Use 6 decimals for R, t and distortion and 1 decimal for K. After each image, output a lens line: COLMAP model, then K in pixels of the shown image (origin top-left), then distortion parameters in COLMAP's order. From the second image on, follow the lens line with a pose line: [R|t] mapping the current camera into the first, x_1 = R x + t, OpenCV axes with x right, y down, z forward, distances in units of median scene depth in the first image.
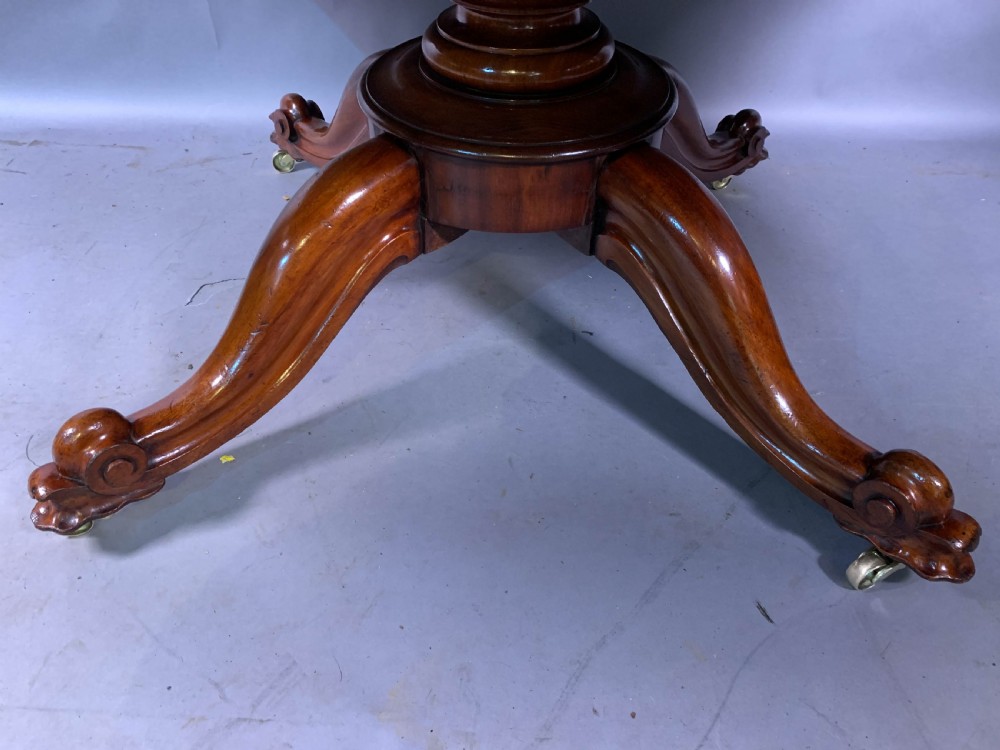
lens RADIAL K [[770.9, 0, 489.0], [0, 770.9, 372.4], [0, 0, 1]] dist [0.017207, -0.013909]
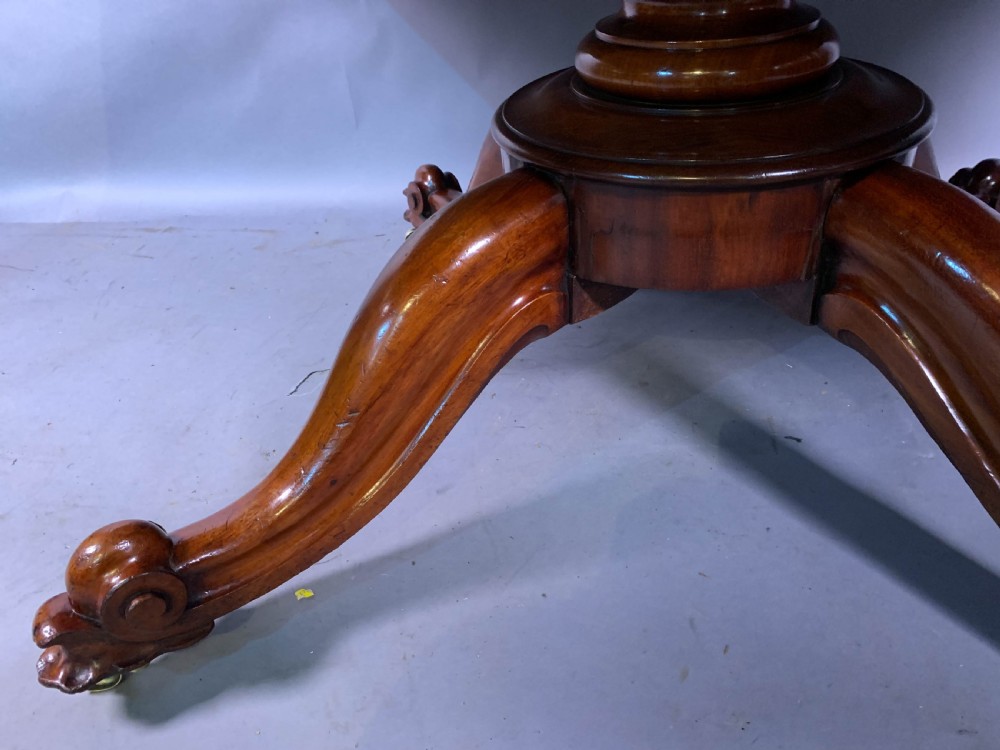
lens RADIAL K [[764.7, 0, 497.6], [0, 764.7, 366.3], [0, 0, 1]] dist [0.084442, -0.147552]
pose [[0.984169, 0.007542, -0.177075, -0.024949], [-0.033727, 0.988806, -0.145342, -0.004239], [0.173997, 0.149013, 0.973407, 0.295402]]
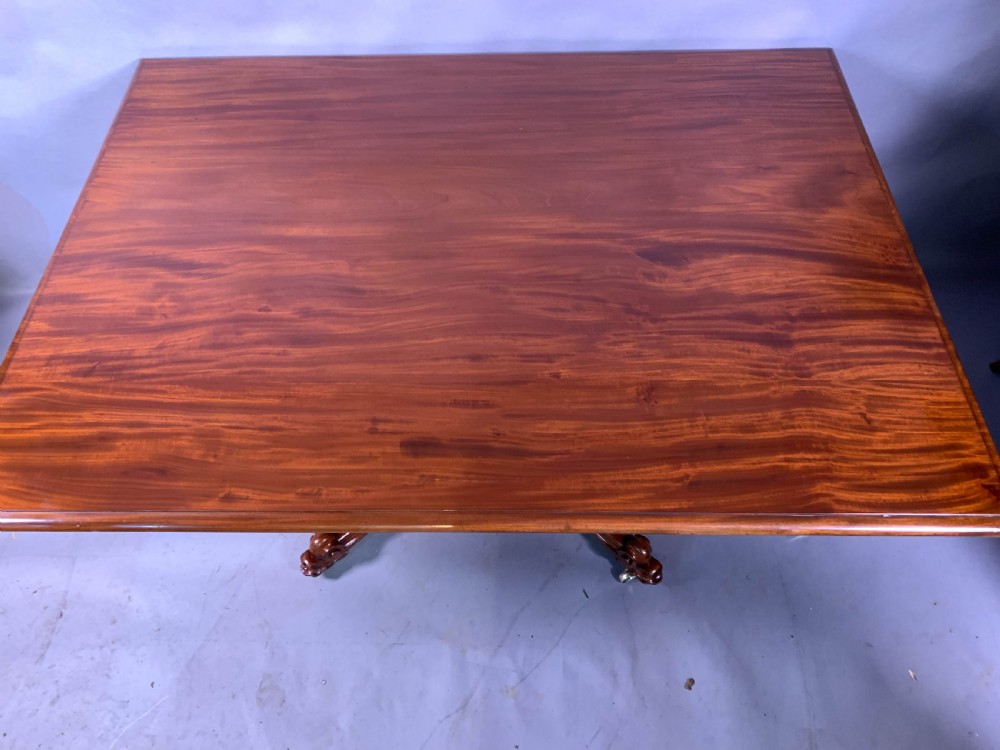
lens RADIAL K [[786.5, 0, 489.2], [0, 786.5, 347.9], [0, 0, 1]] dist [0.021777, -0.008877]
pose [[0.998992, -0.042813, -0.013467, 0.094119], [0.044740, 0.973708, 0.223362, -1.028442], [0.003550, -0.223739, 0.974643, -1.311374]]
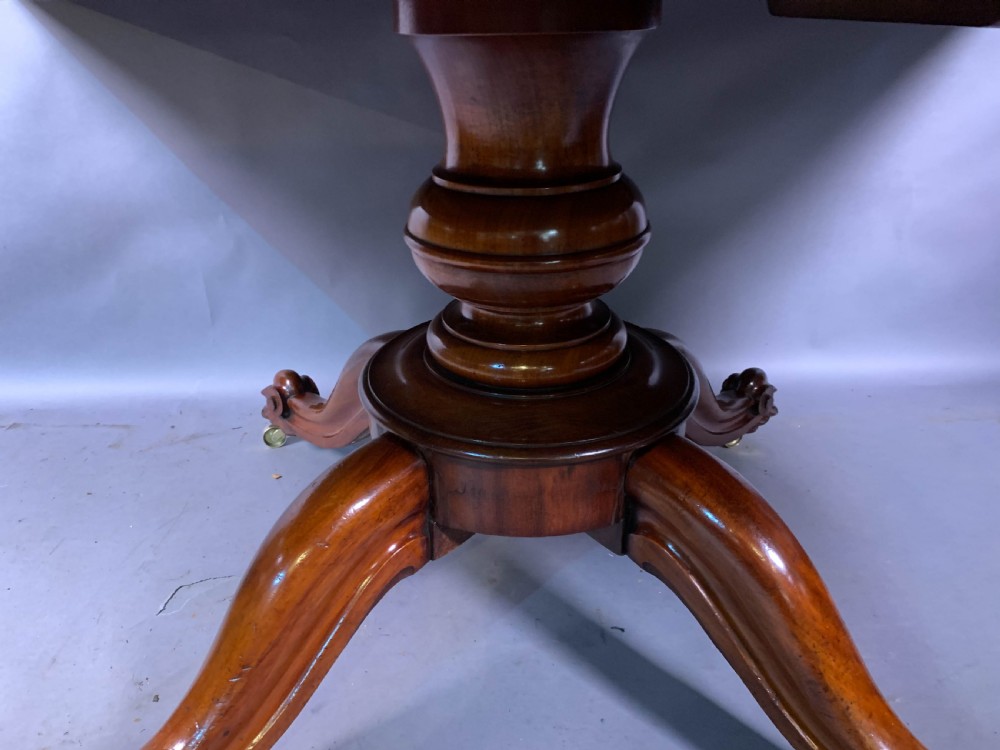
lens RADIAL K [[770.9, 0, 489.0], [0, 770.9, 372.4], [0, 0, 1]] dist [0.017207, -0.013909]
pose [[0.998993, -0.038679, 0.022723, -0.034427], [0.043502, 0.958962, -0.280177, -0.120248], [-0.010954, 0.280883, 0.959679, 0.103774]]
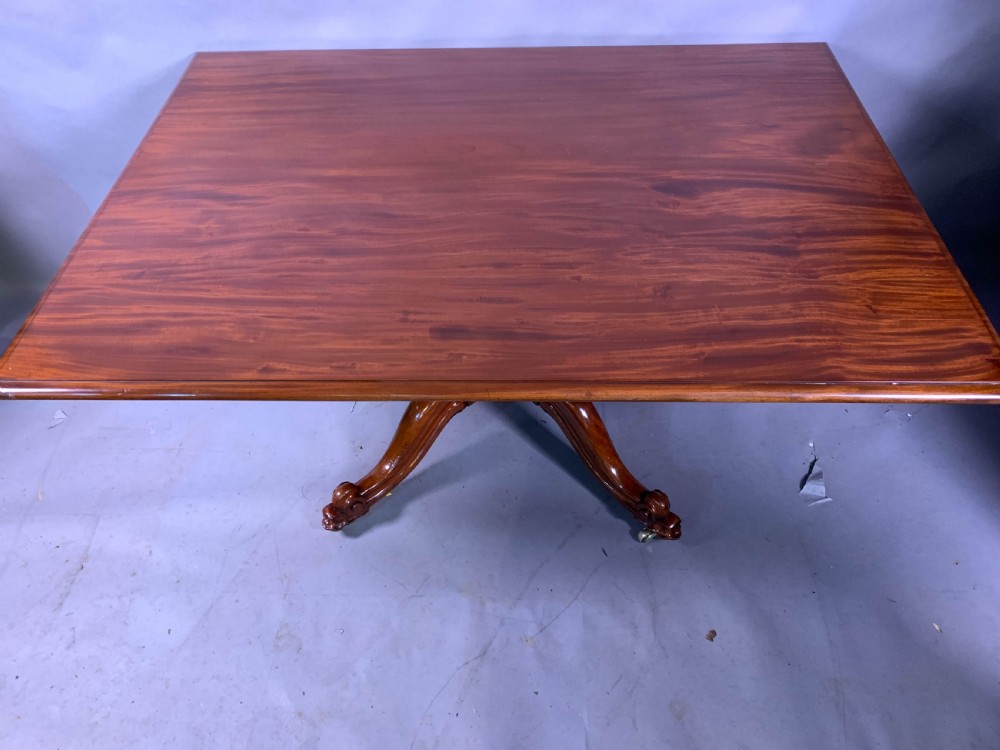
lens RADIAL K [[787.0, 0, 493.4], [0, 787.0, 357.4], [0, 0, 1]] dist [0.022492, -0.009440]
pose [[0.999253, -0.034560, -0.017301, 0.044439], [0.035889, 0.995858, 0.083540, -0.540884], [0.014342, -0.084099, 0.996354, -1.491899]]
